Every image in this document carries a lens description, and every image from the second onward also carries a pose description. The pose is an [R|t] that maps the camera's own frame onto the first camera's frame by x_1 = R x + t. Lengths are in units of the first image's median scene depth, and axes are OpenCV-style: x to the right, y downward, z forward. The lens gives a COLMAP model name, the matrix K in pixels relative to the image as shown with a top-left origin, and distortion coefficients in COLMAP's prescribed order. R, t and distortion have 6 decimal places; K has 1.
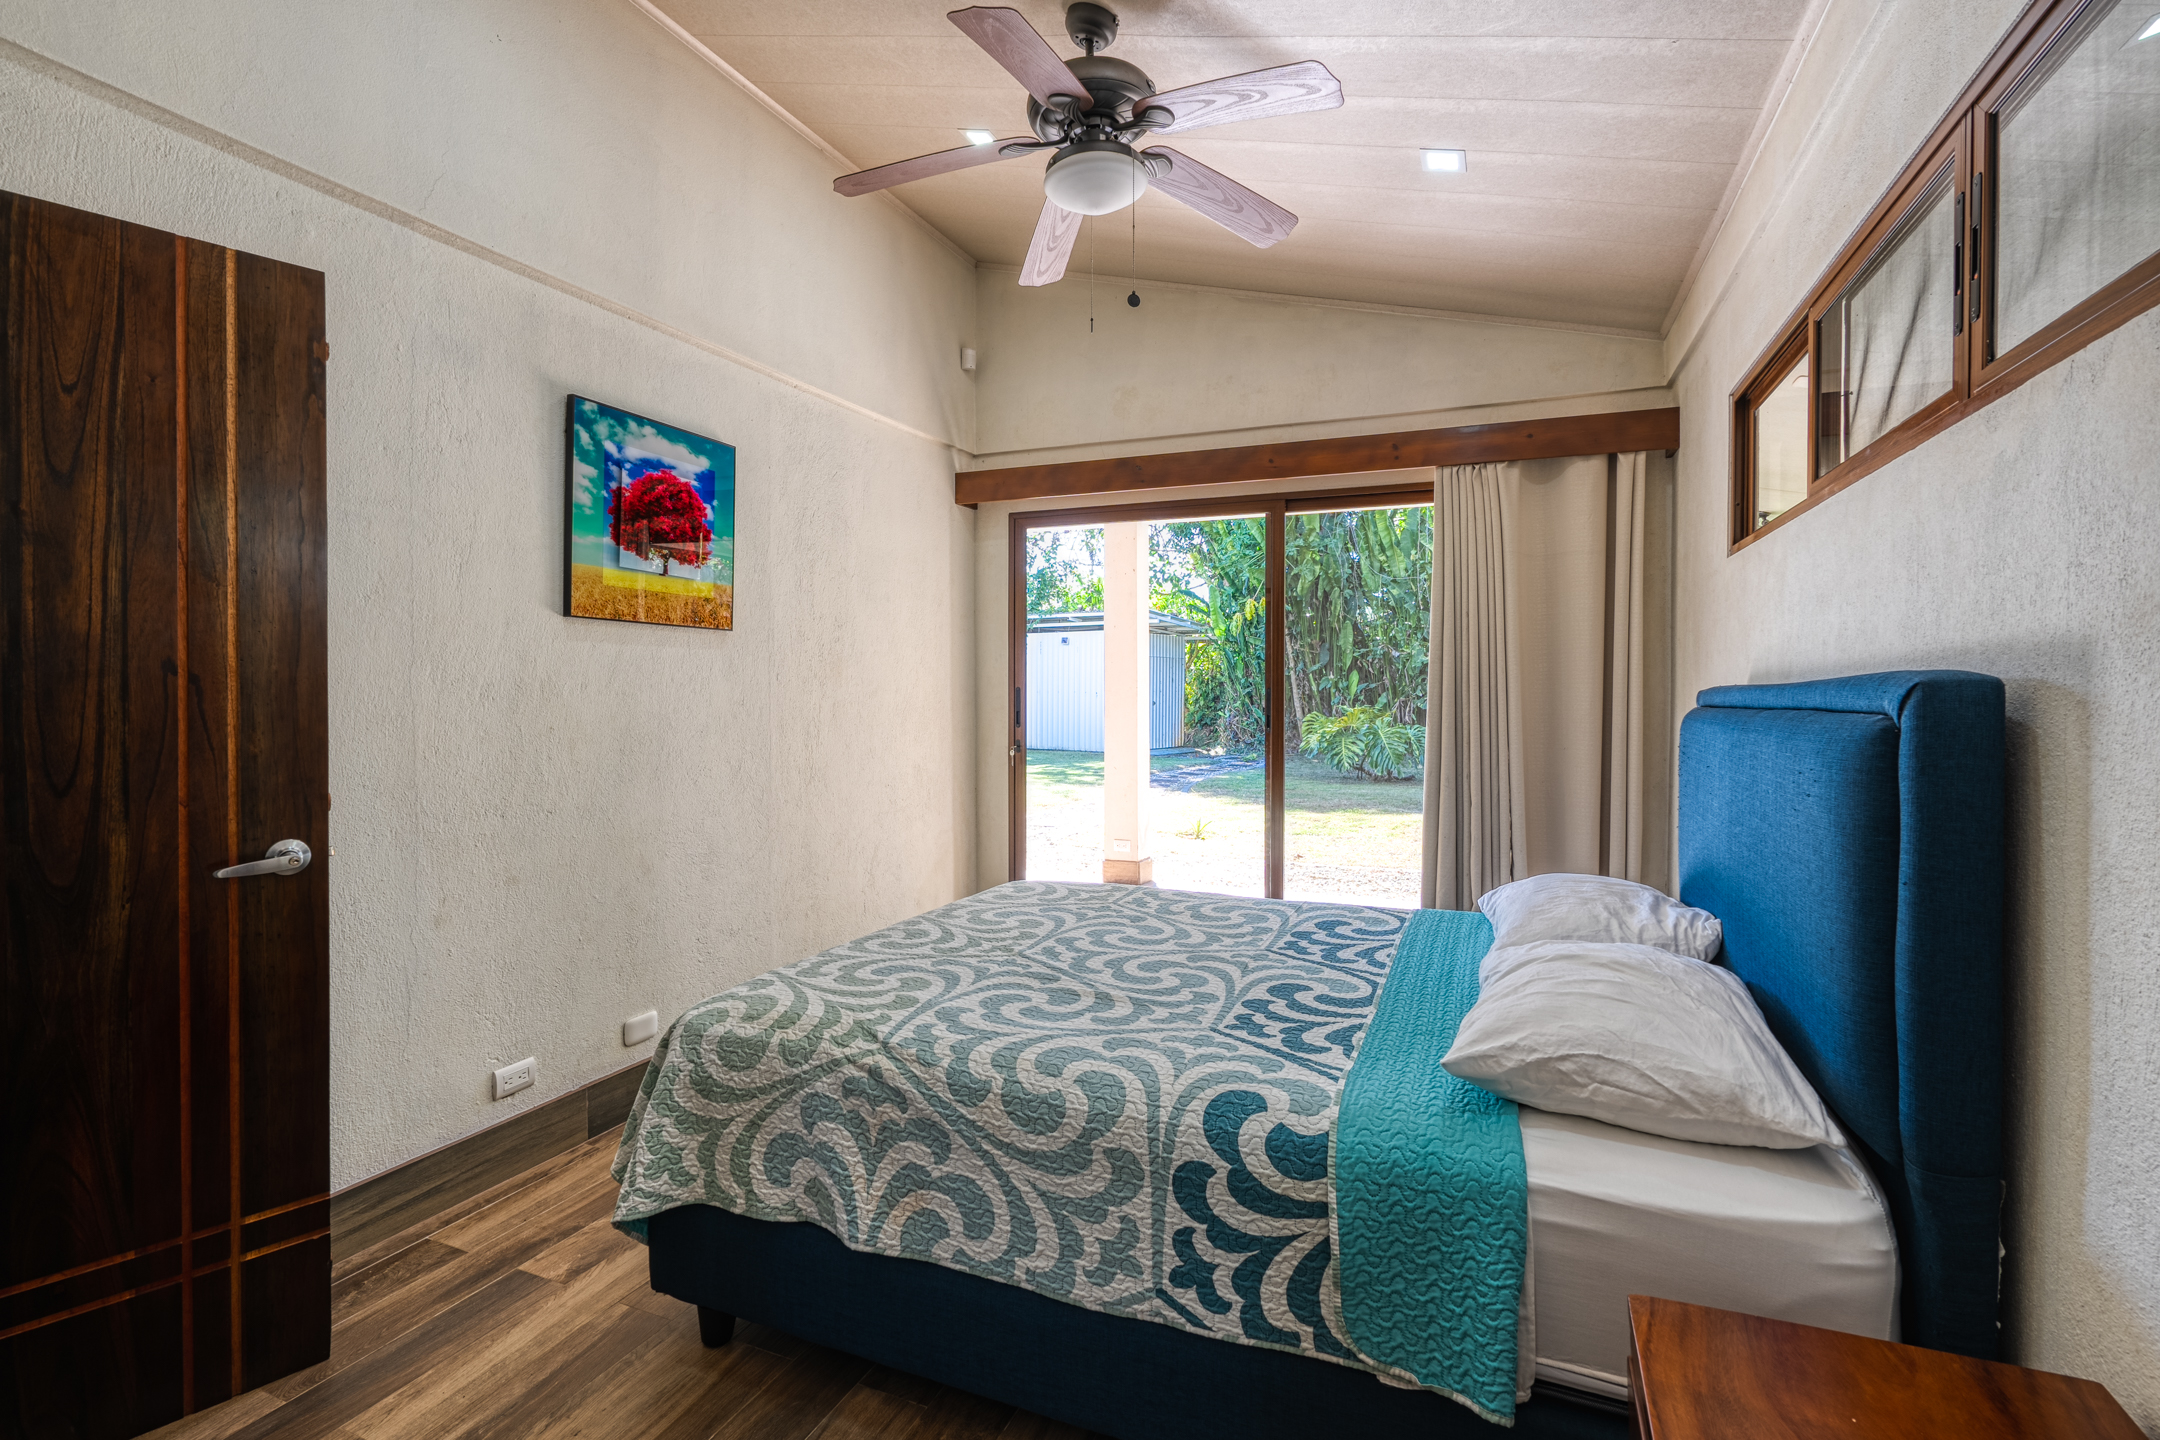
lens RADIAL K [[1019.7, 0, 1085.2], [0, 1019.7, 696.7], [0, 0, 1]] dist [-0.008570, 0.000794]
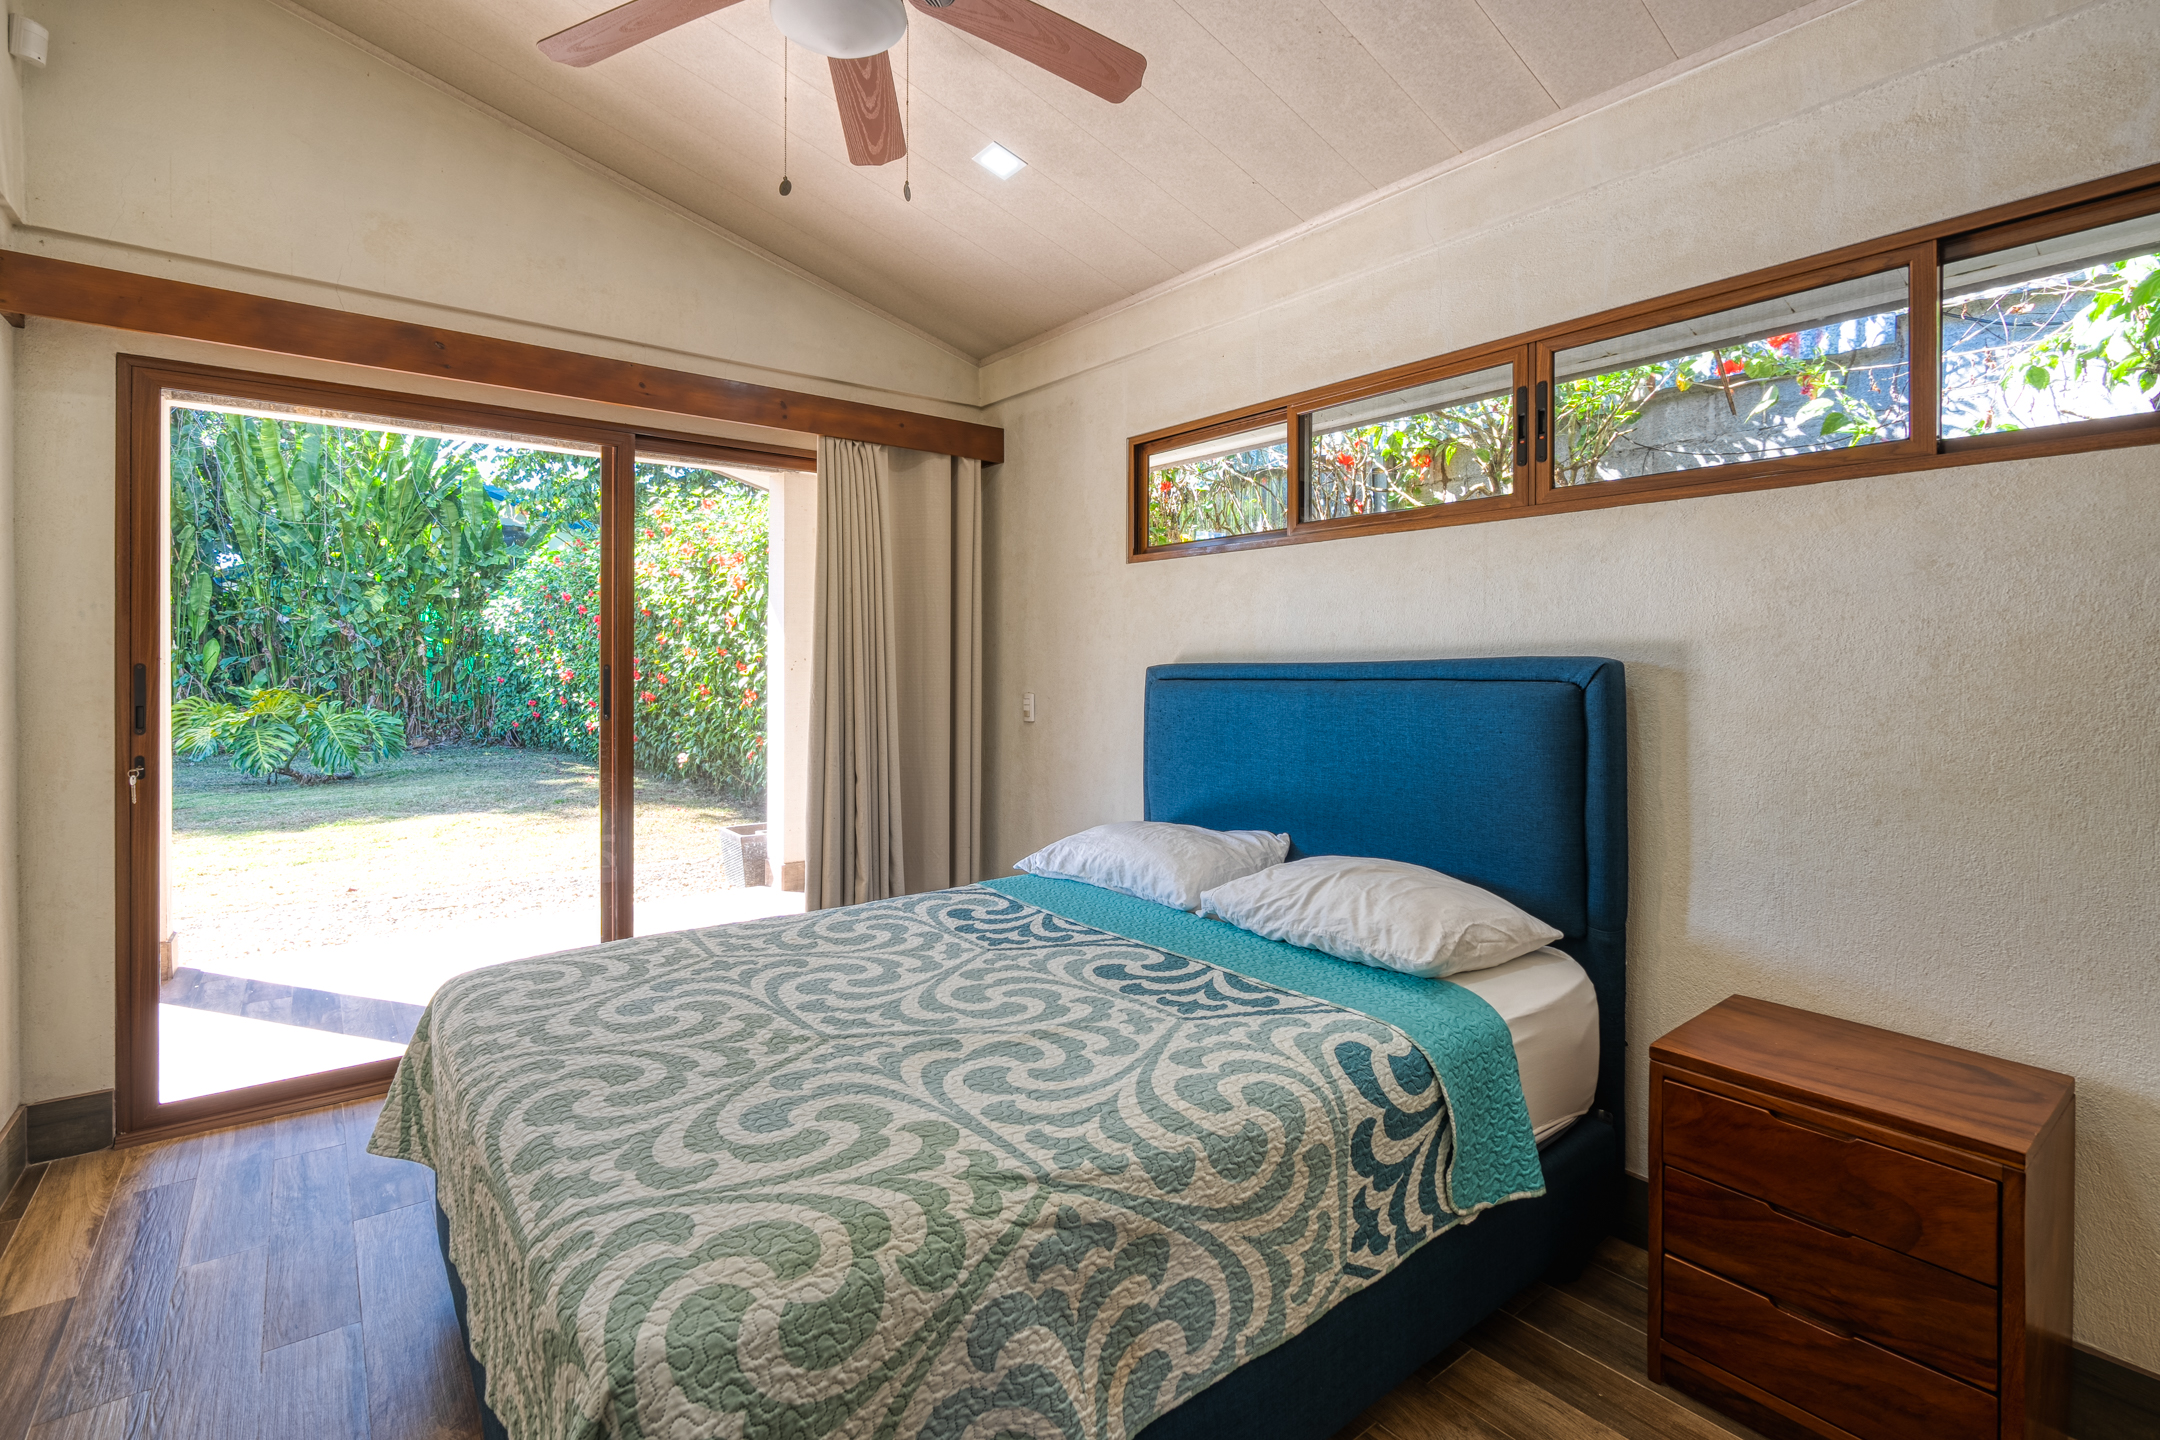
lens RADIAL K [[1007.6, 0, 1161.6], [0, 1007.6, 663.0], [0, 0, 1]] dist [-0.004751, 0.000053]
pose [[0.450461, -0.000266, 0.892796, -0.766072], [0.007668, 0.999964, -0.003571, -0.009194], [-0.892763, 0.008455, 0.450447, 0.605291]]
